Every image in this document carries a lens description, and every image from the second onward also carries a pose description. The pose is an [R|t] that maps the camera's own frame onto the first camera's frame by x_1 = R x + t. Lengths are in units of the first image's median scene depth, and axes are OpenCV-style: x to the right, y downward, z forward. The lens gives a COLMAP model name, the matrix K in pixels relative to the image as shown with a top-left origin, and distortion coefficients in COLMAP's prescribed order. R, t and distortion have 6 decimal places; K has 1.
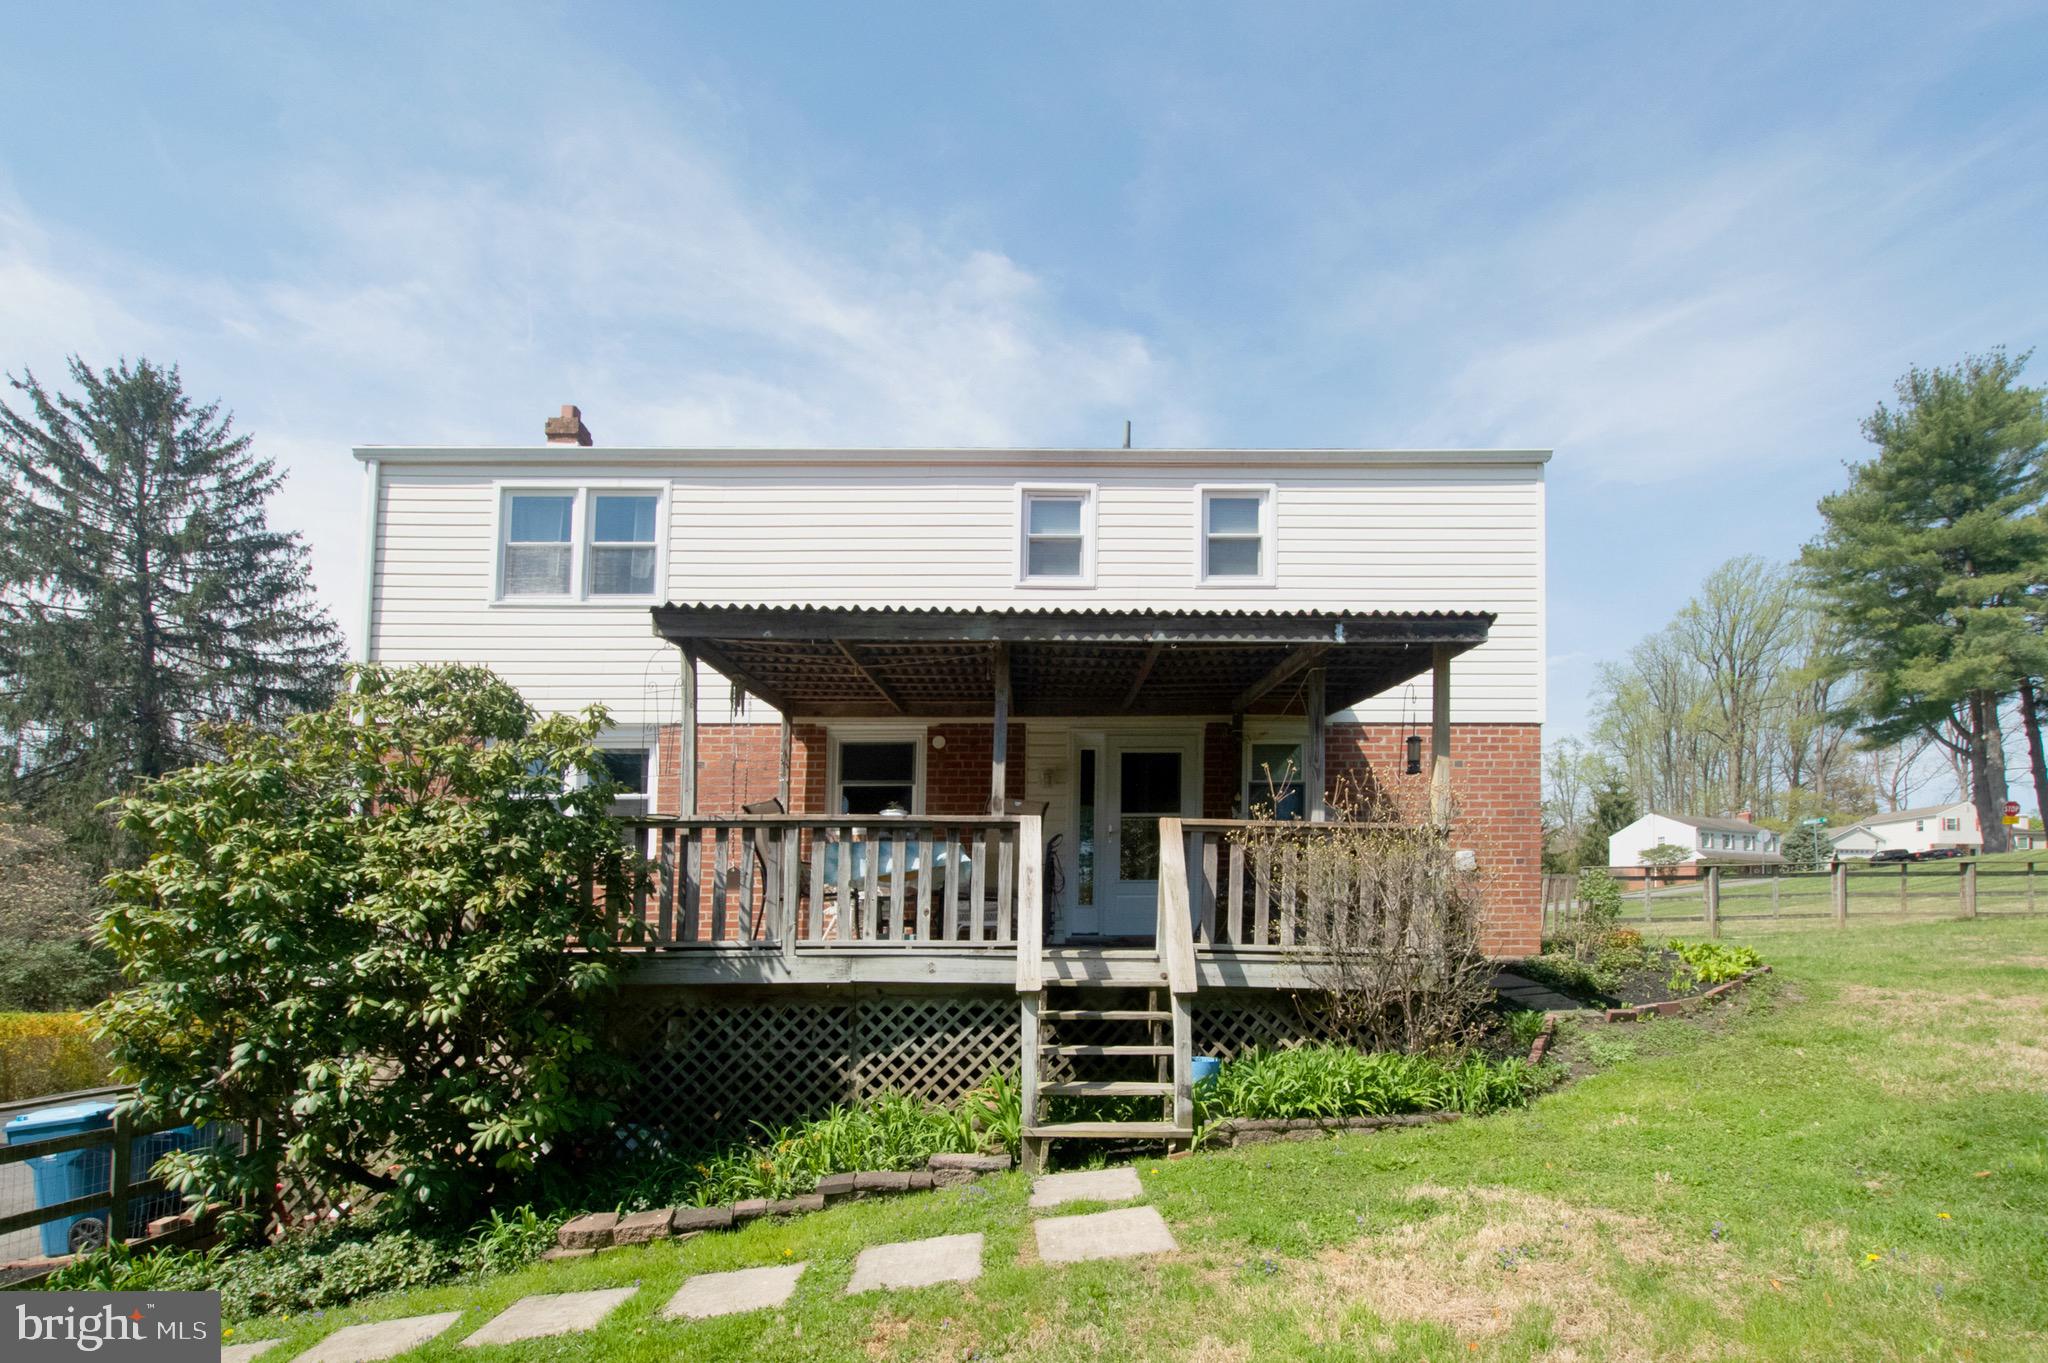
lens RADIAL K [[946.8, 0, 1024.0], [0, 946.8, 681.5], [0, 0, 1]] dist [-0.008833, 0.000041]
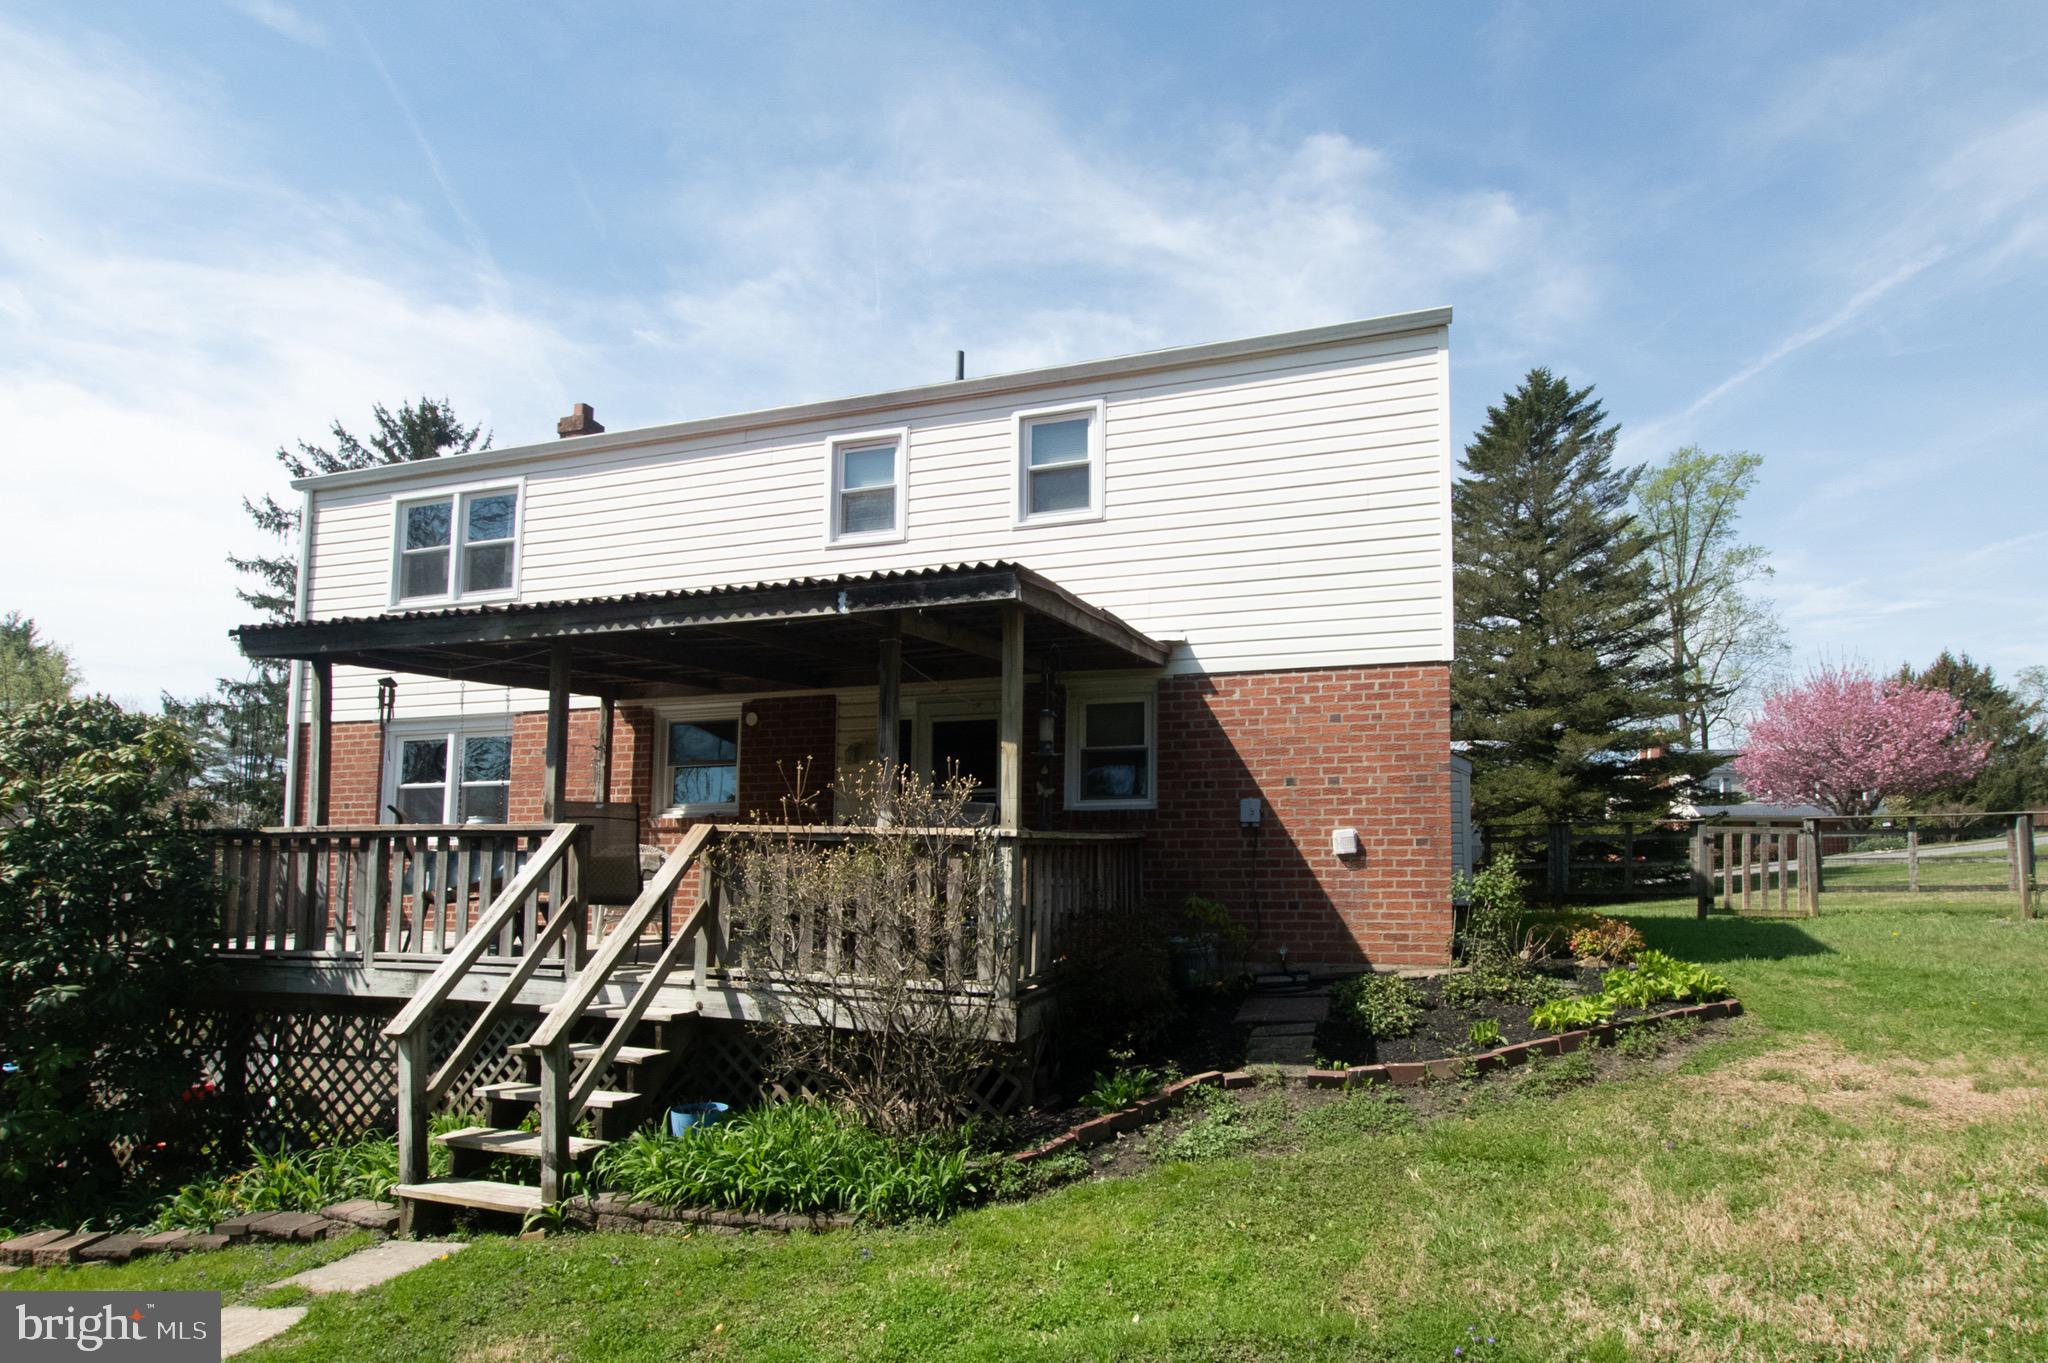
lens RADIAL K [[975.7, 0, 1022.9], [0, 975.7, 586.9], [0, 0, 1]] dist [-0.006244, 0.001015]
pose [[0.952030, -0.080245, -0.295294, 0.462529], [0.074556, 0.996750, -0.030493, -0.017998], [0.296782, 0.007014, 0.954920, 0.136839]]
